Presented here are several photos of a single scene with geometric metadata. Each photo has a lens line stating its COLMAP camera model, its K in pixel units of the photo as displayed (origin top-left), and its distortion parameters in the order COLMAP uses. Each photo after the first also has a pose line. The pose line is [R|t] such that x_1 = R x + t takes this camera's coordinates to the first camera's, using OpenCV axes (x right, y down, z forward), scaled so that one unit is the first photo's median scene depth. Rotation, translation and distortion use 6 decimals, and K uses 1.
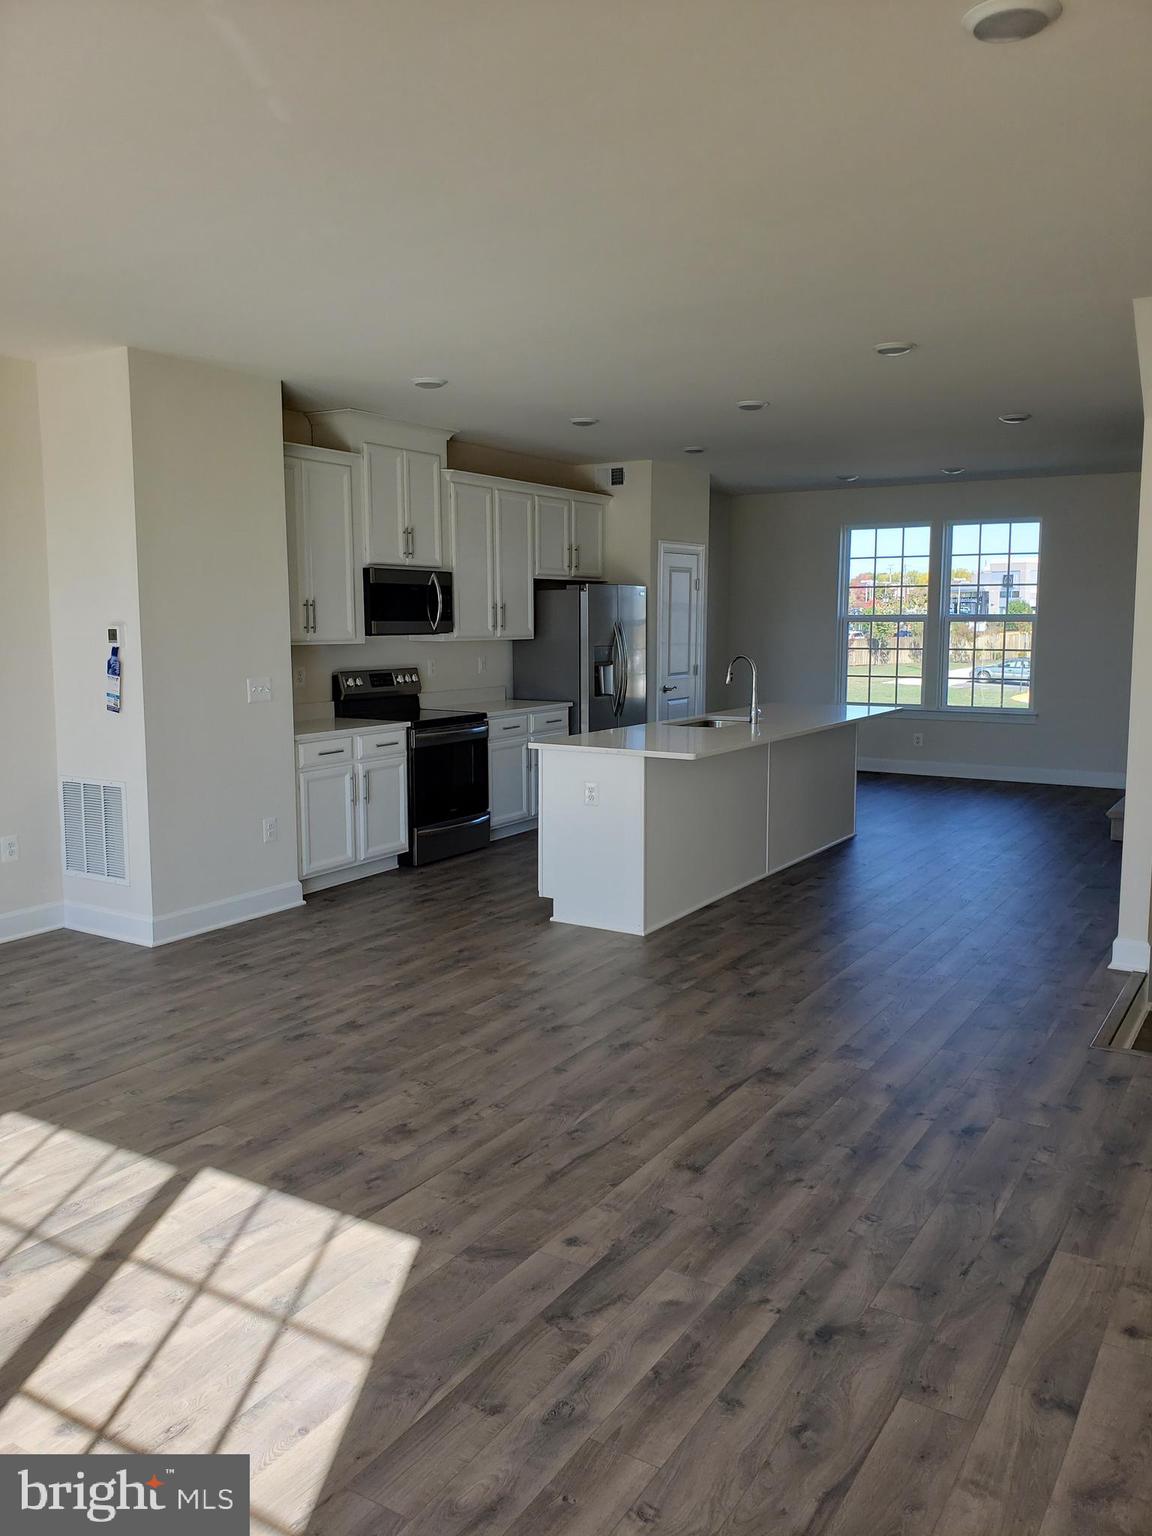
lens RADIAL K [[1211.2, 0, 579.6], [0, 1211.2, 759.3], [0, 0, 1]] dist [0.026190, 0.006525]
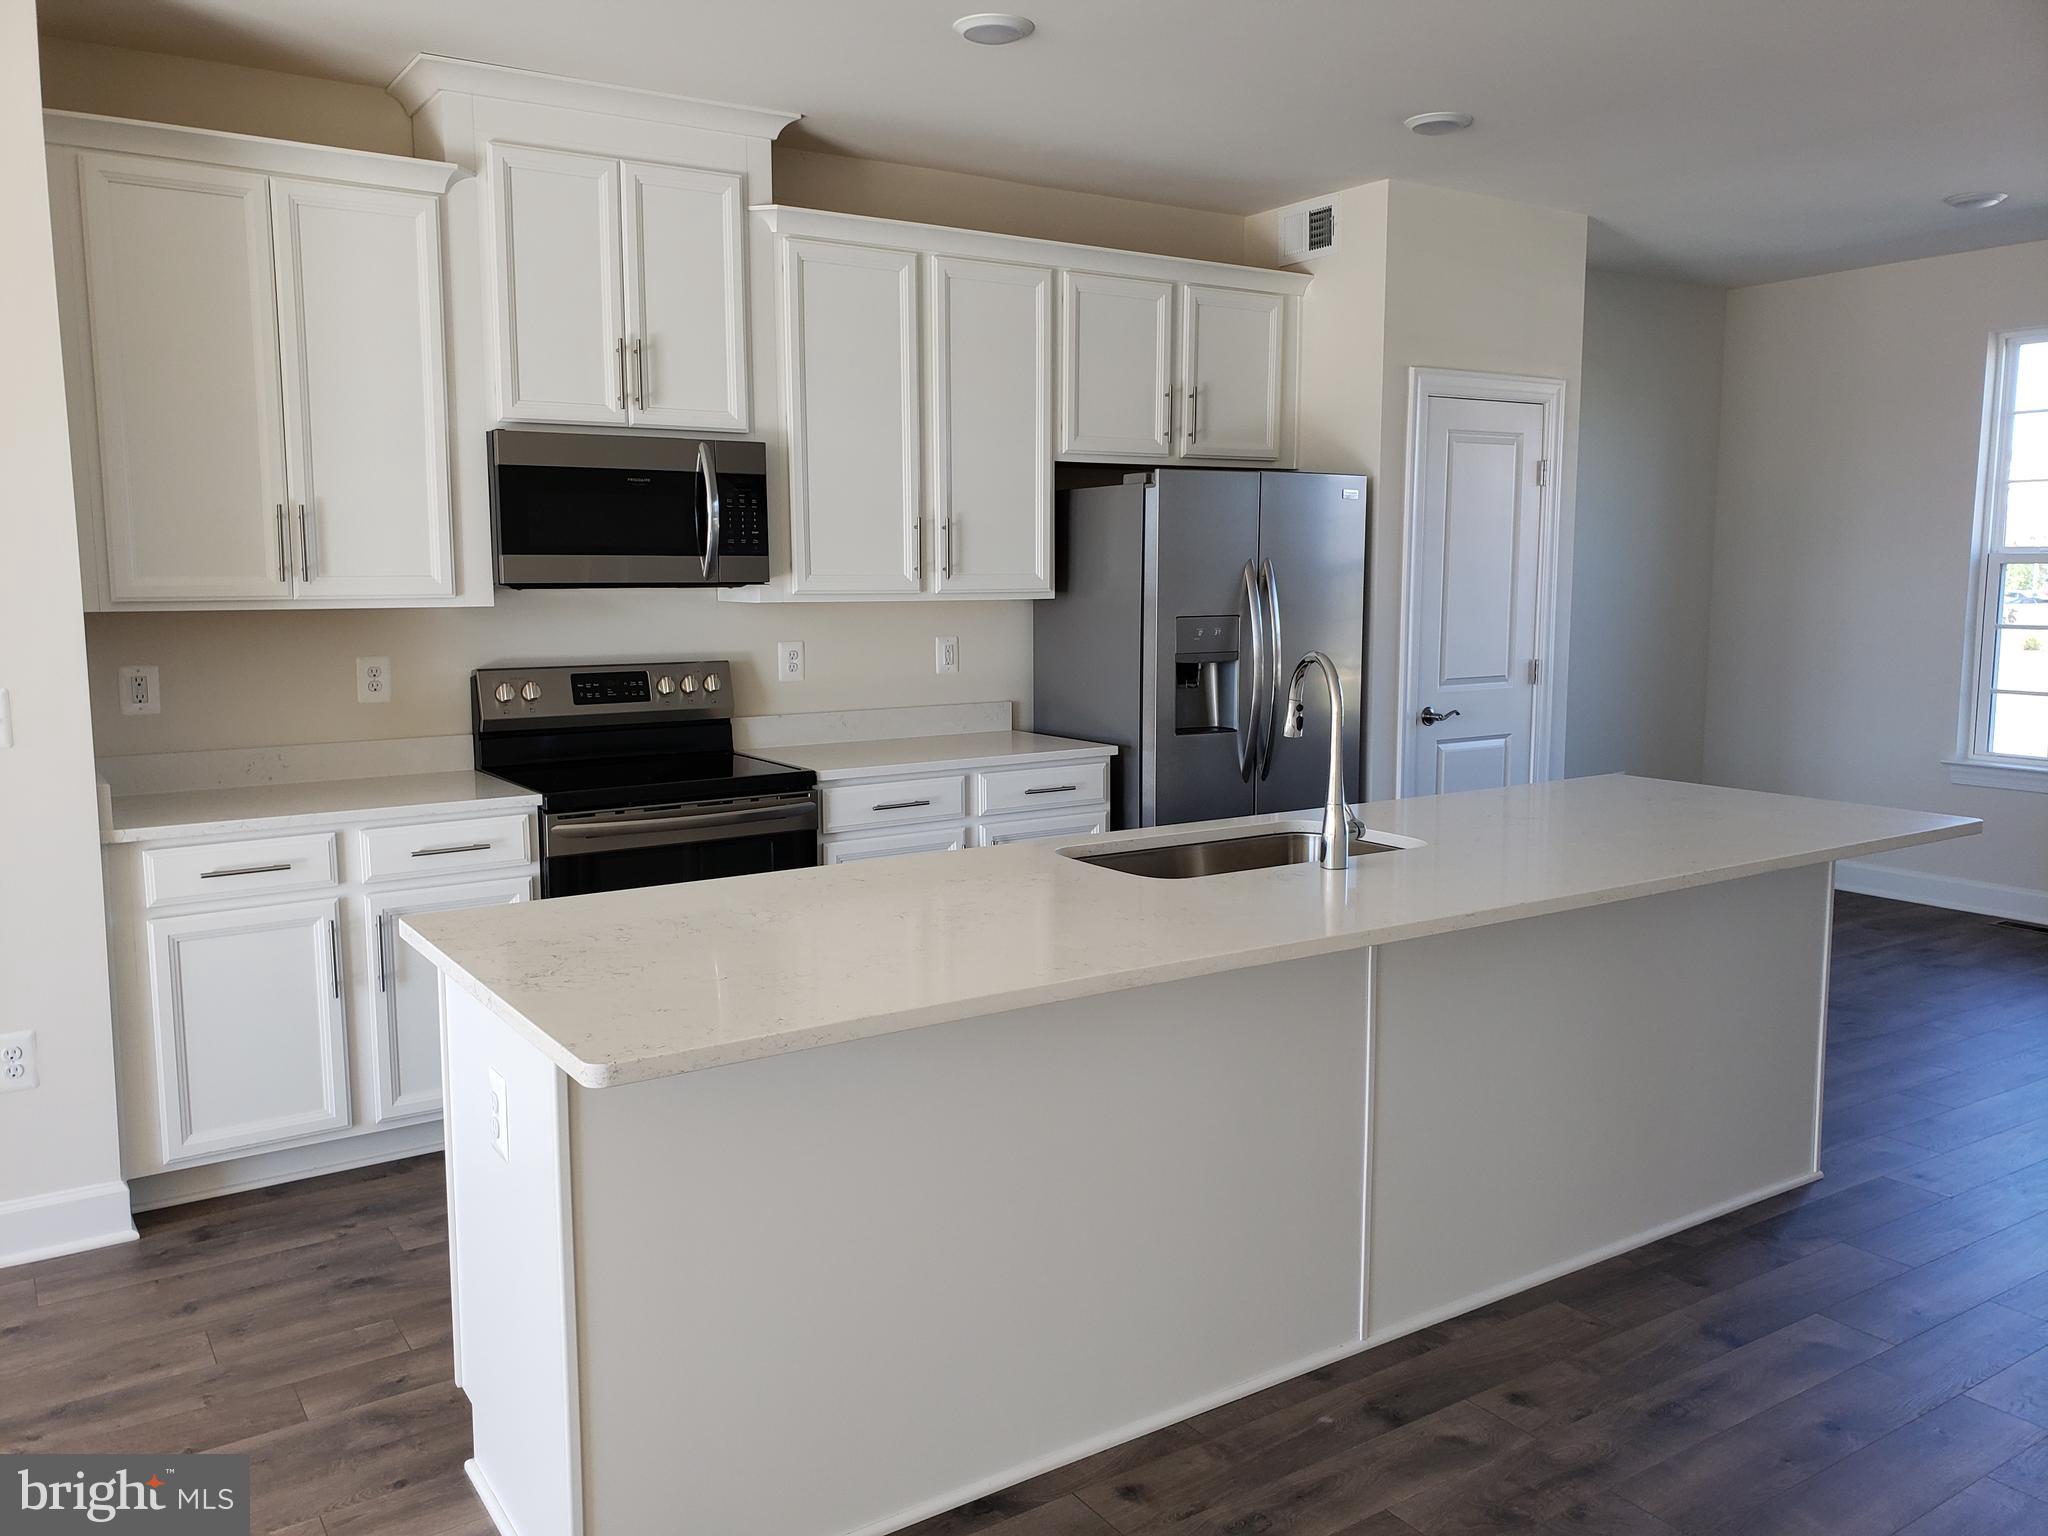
lens RADIAL K [[1602.1, 0, 1024.5], [0, 1602.1, 757.8], [0, 0, 1]] dist [0.006415, -0.000923]
pose [[0.907508, 0.047565, -0.417334, 0.346497], [-0.047342, 0.998819, 0.010894, -0.082437], [0.417359, 0.009871, 0.908688, 0.812771]]
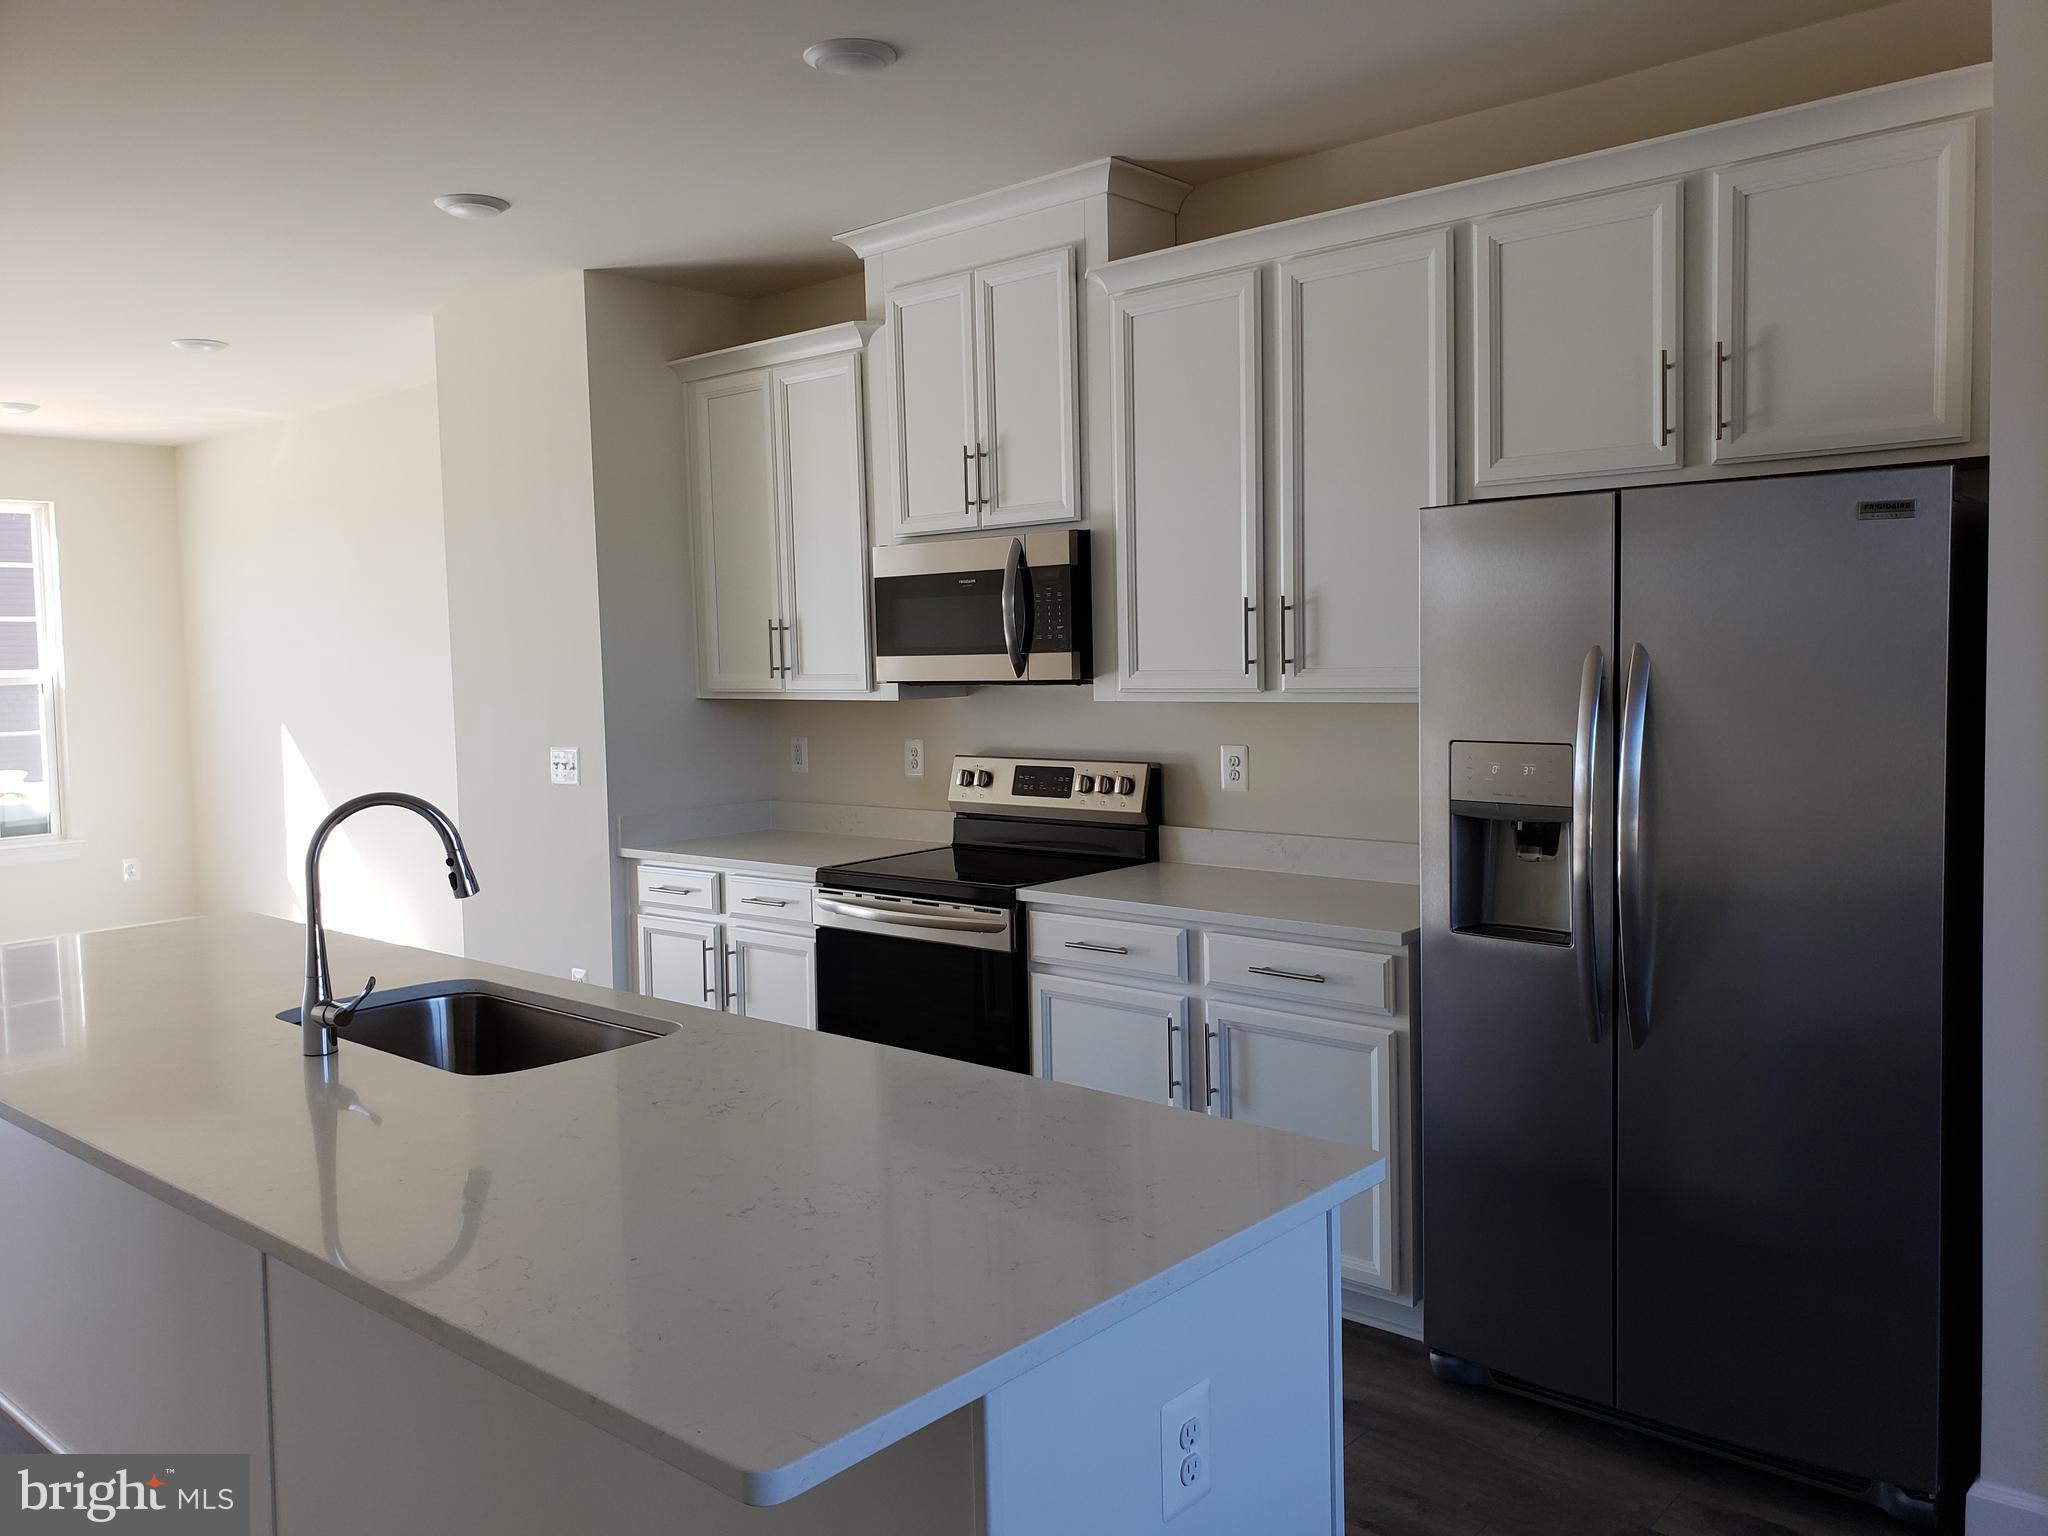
lens RADIAL K [[1615.0, 0, 963.6], [0, 1615.0, 770.5], [0, 0, 1]] dist [0.026190, 0.006525]
pose [[-0.186682, 0.081180, -0.979061, 0.664137], [-0.089866, 0.990991, 0.099304, -0.194807], [0.978302, 0.106522, -0.177705, 1.658590]]
